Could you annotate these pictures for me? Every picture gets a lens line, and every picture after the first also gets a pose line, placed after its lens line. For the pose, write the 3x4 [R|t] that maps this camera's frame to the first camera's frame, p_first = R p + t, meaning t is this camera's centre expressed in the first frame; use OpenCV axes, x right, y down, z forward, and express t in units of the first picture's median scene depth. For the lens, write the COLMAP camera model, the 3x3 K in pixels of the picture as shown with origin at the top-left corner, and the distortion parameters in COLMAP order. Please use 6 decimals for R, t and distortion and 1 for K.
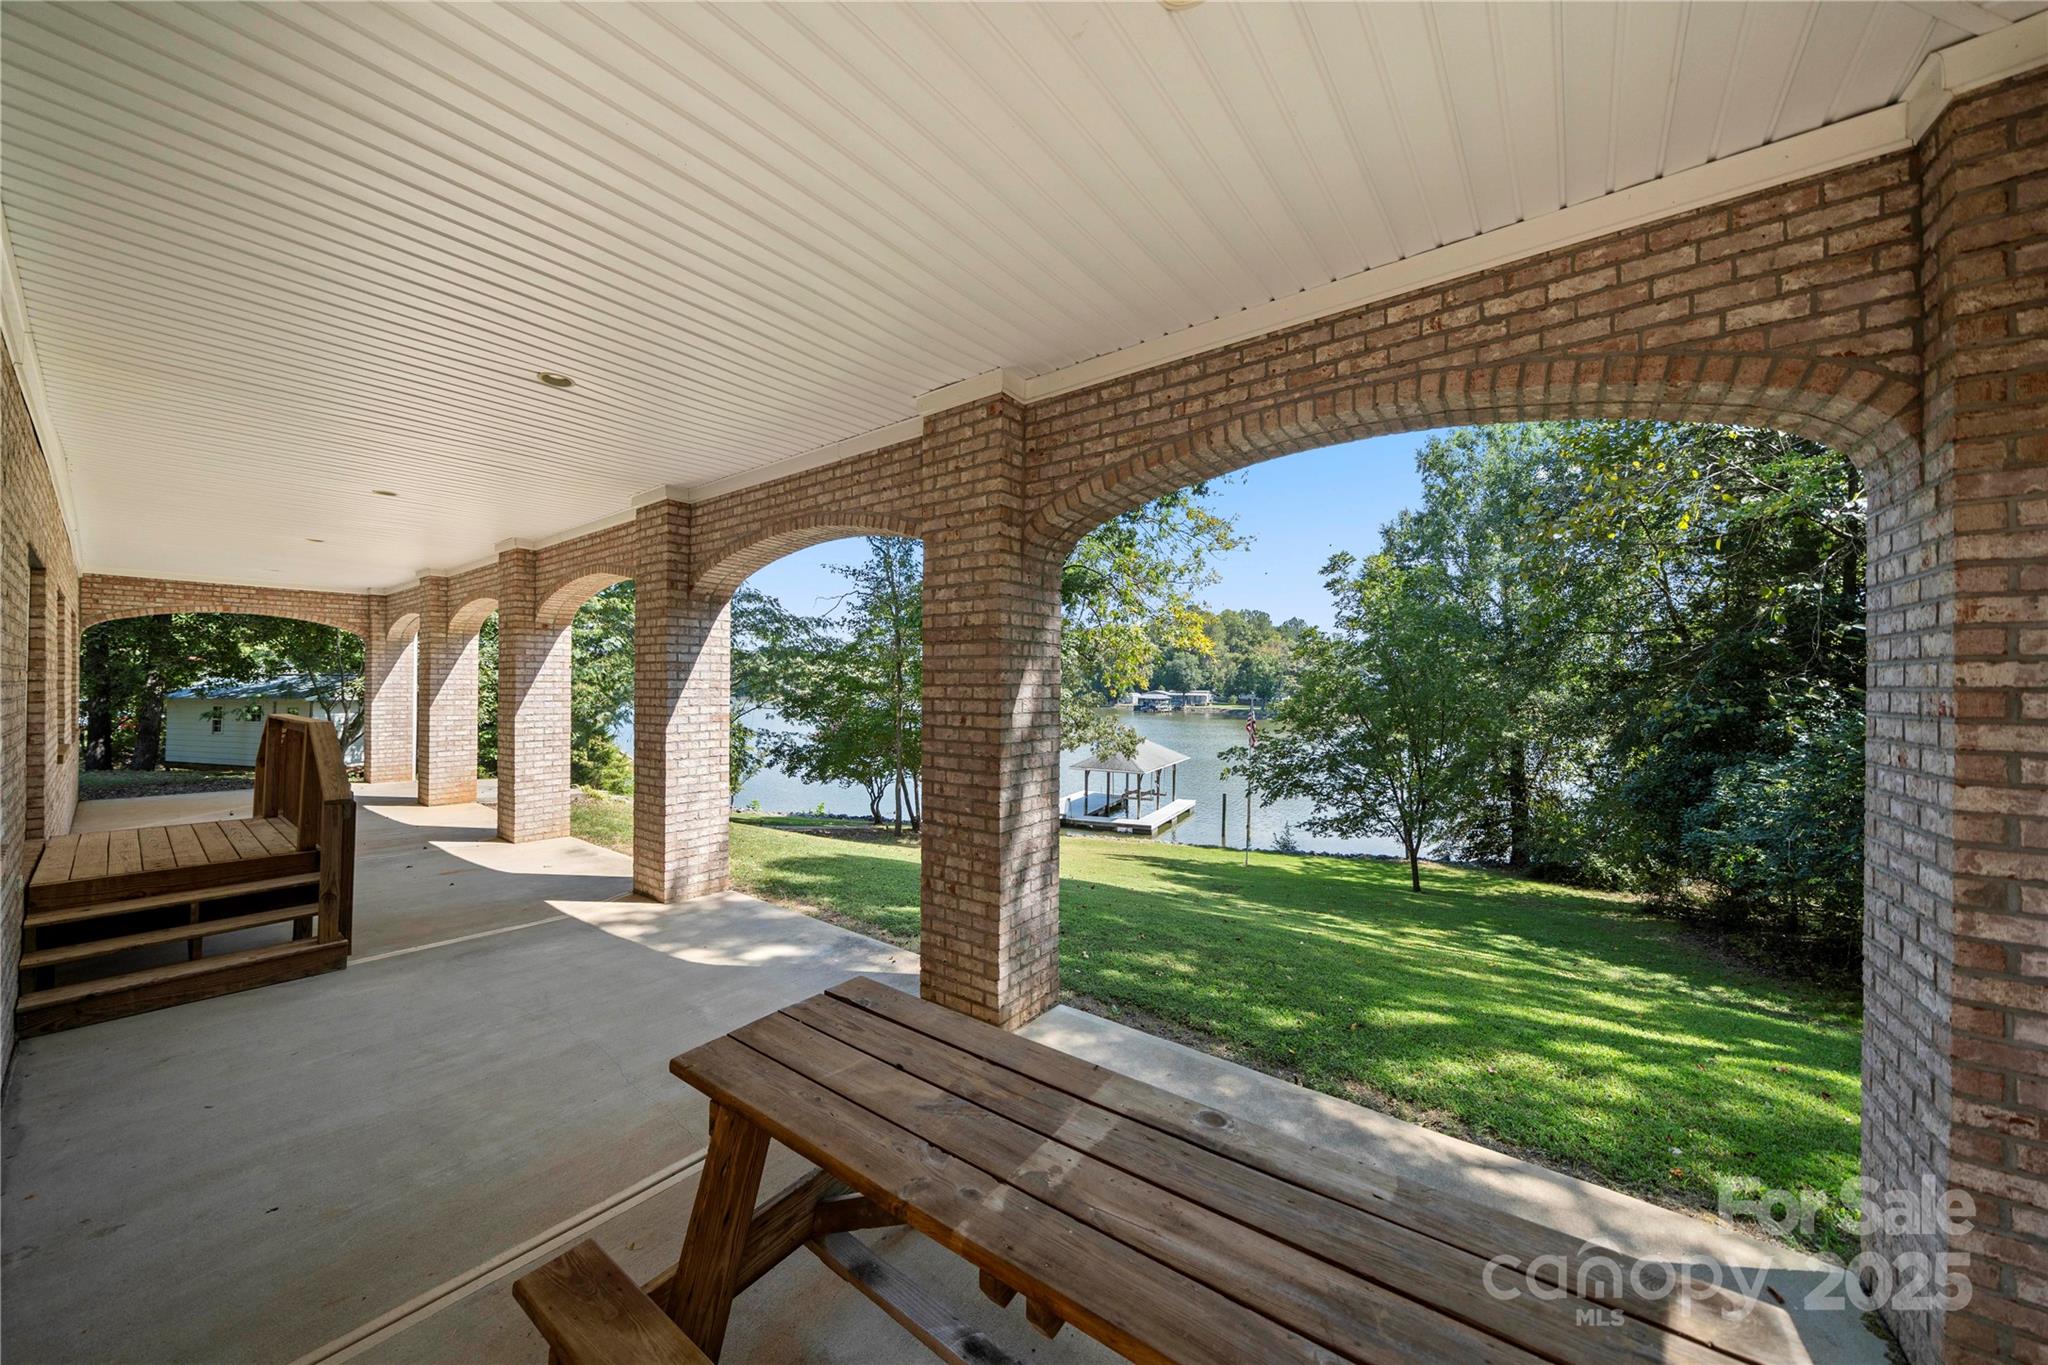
lens RADIAL K [[683.8, 0, 1024.0], [0, 683.8, 682.5], [0, 0, 1]] dist [-0.004741, -0.000055]
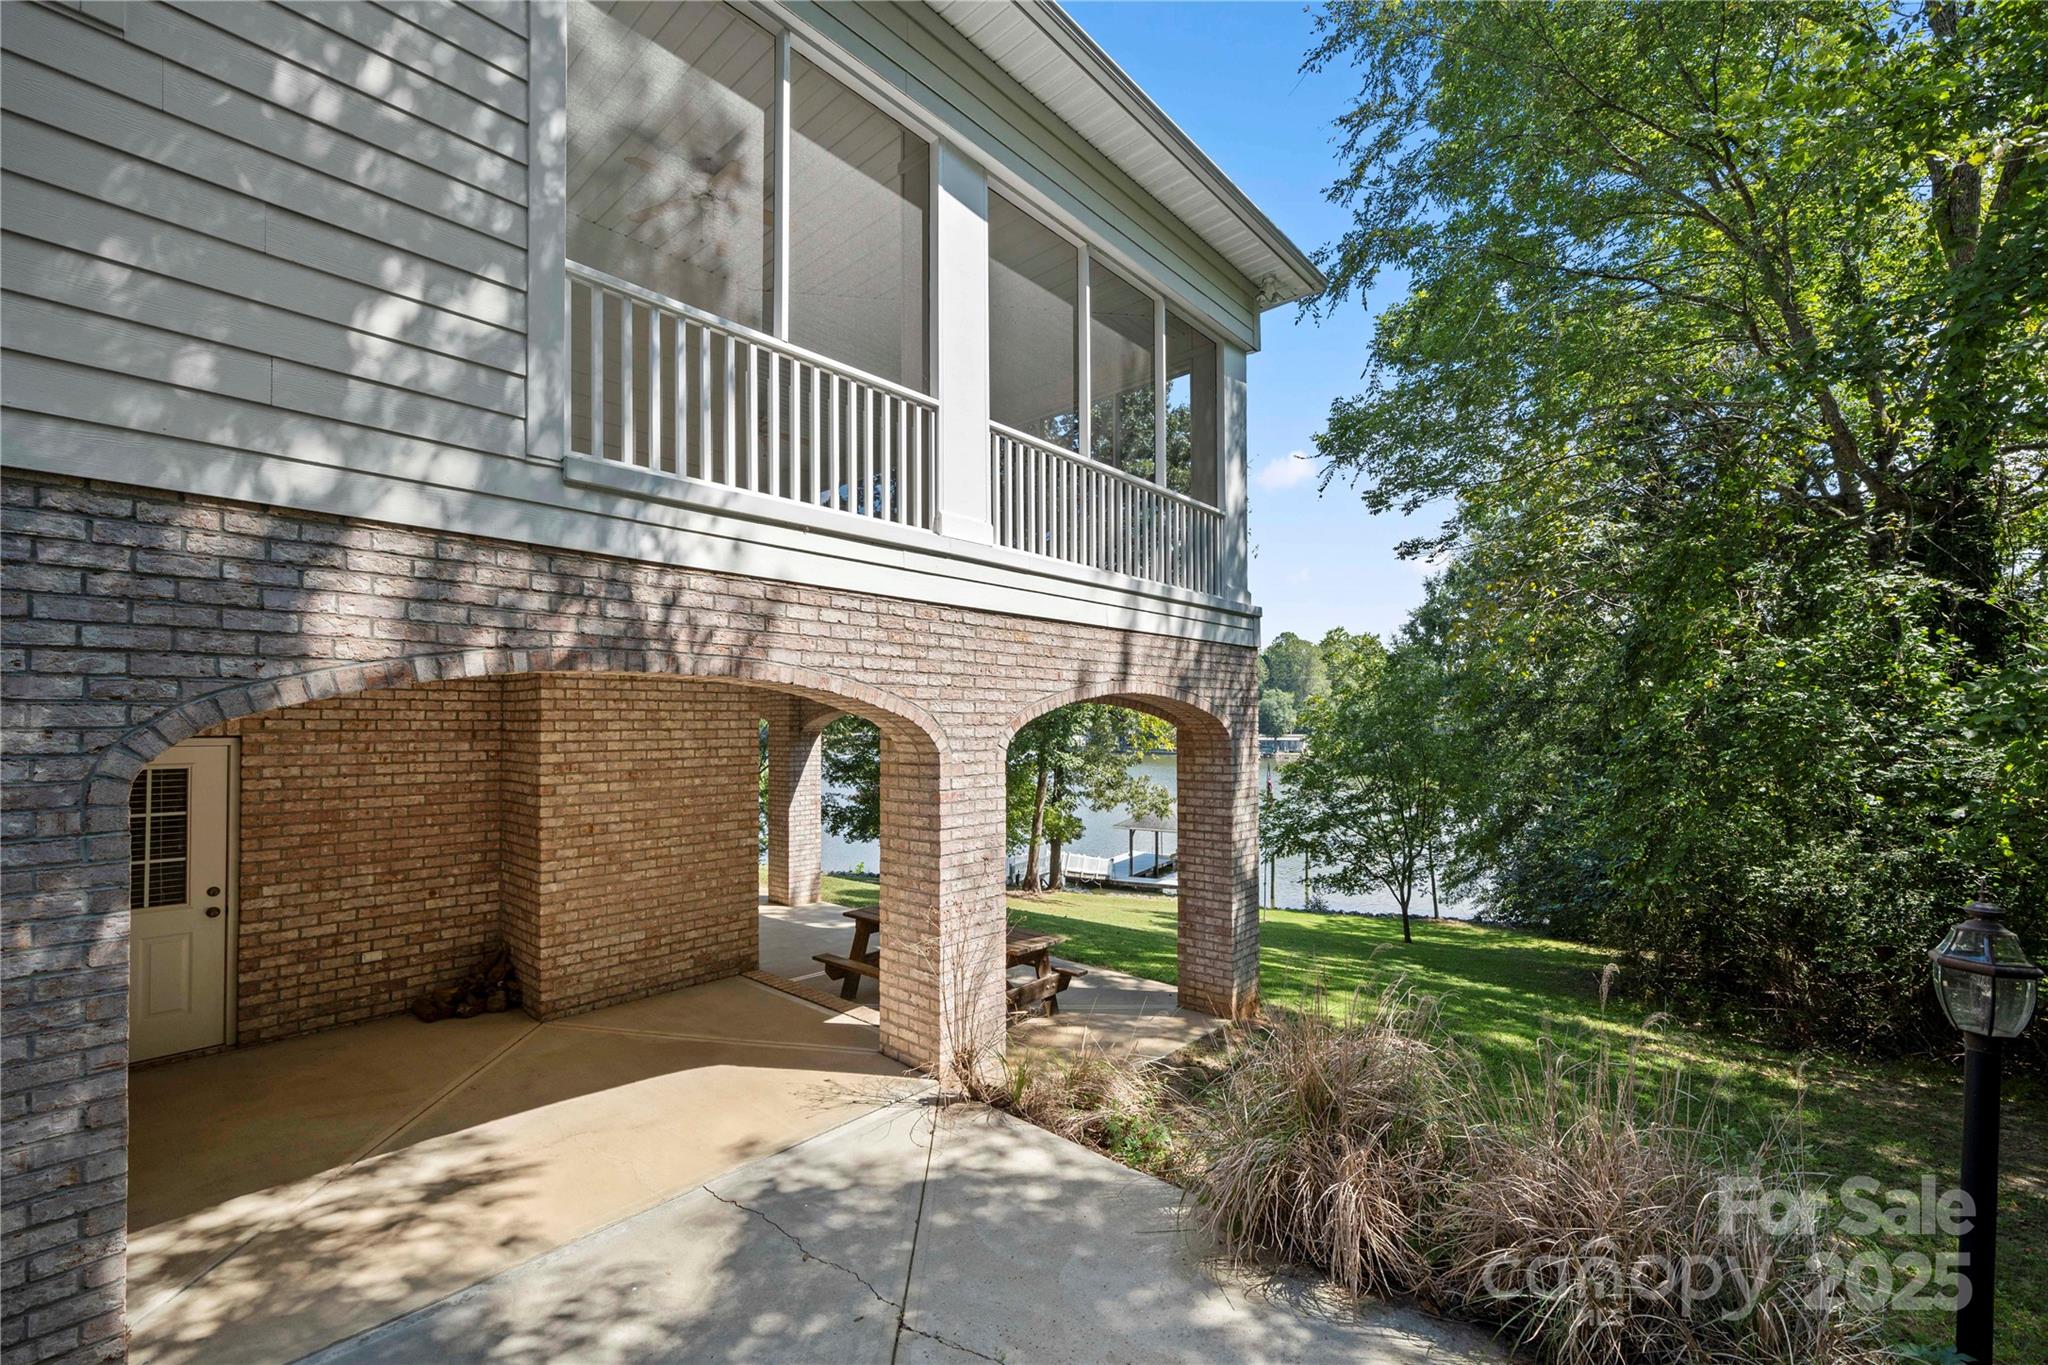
lens RADIAL K [[804.7, 0, 1029.0], [0, 804.7, 725.0], [0, 0, 1]] dist [-0.001240, -0.000074]
pose [[0.997118, -0.009594, -0.075263, 0.080591], [0.009576, 0.999954, -0.000602, -0.043521], [0.075265, -0.000120, 0.997164, -0.319084]]
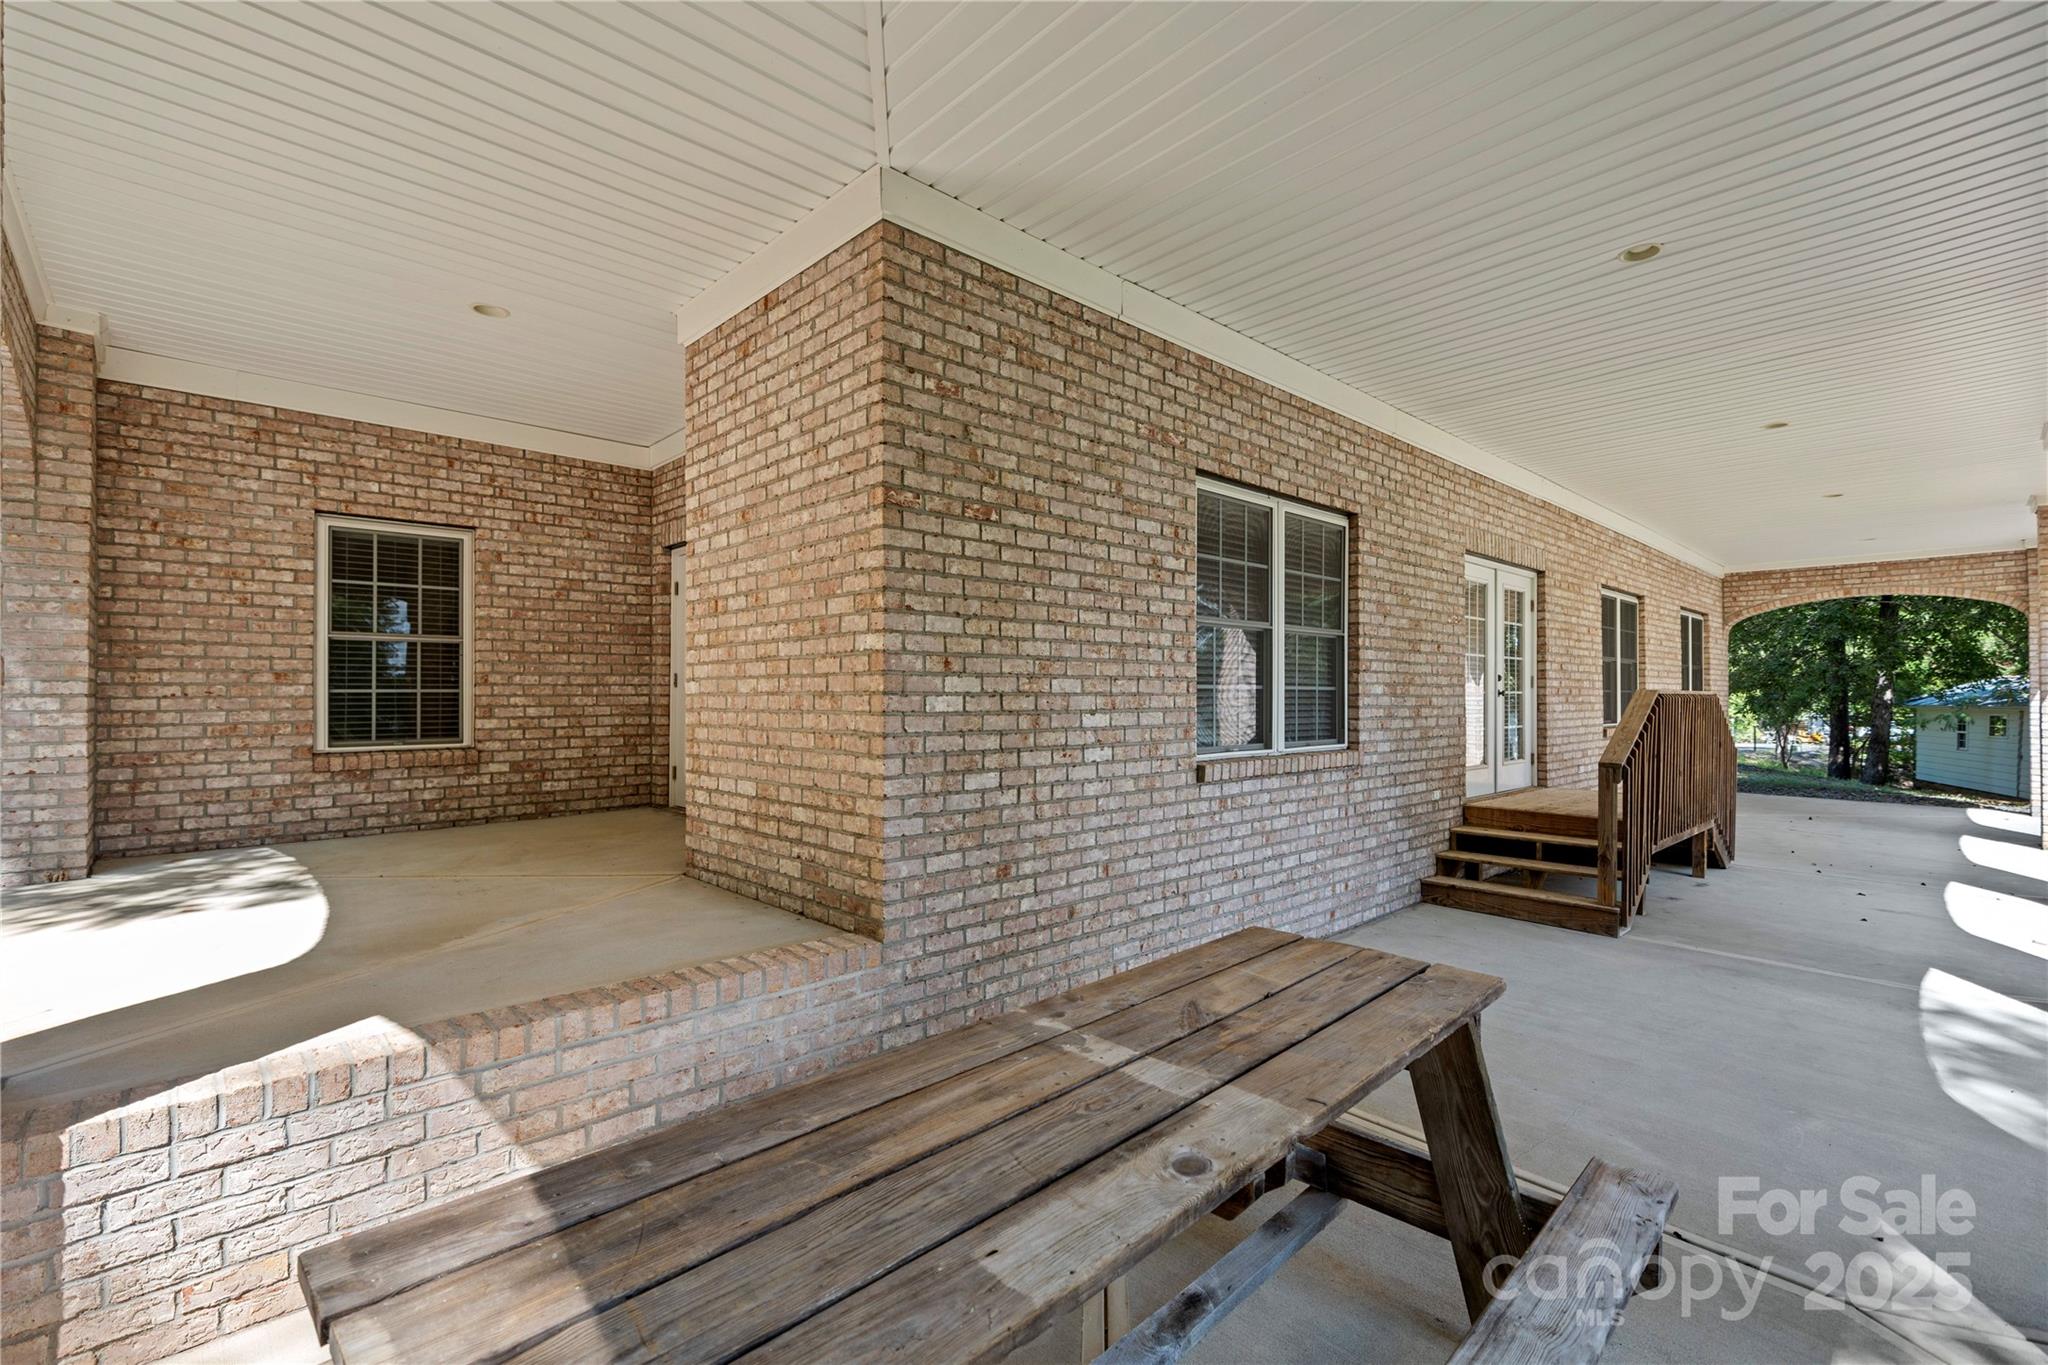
lens RADIAL K [[917.0, 0, 1024.0], [0, 917.0, 682.5], [0, 0, 1]] dist [0.001655, 0.000051]
pose [[-0.166650, -0.021618, -0.985779, 0.100968], [0.002762, 0.999745, -0.022391, 0.018907], [0.986012, -0.006454, -0.166548, 0.087571]]
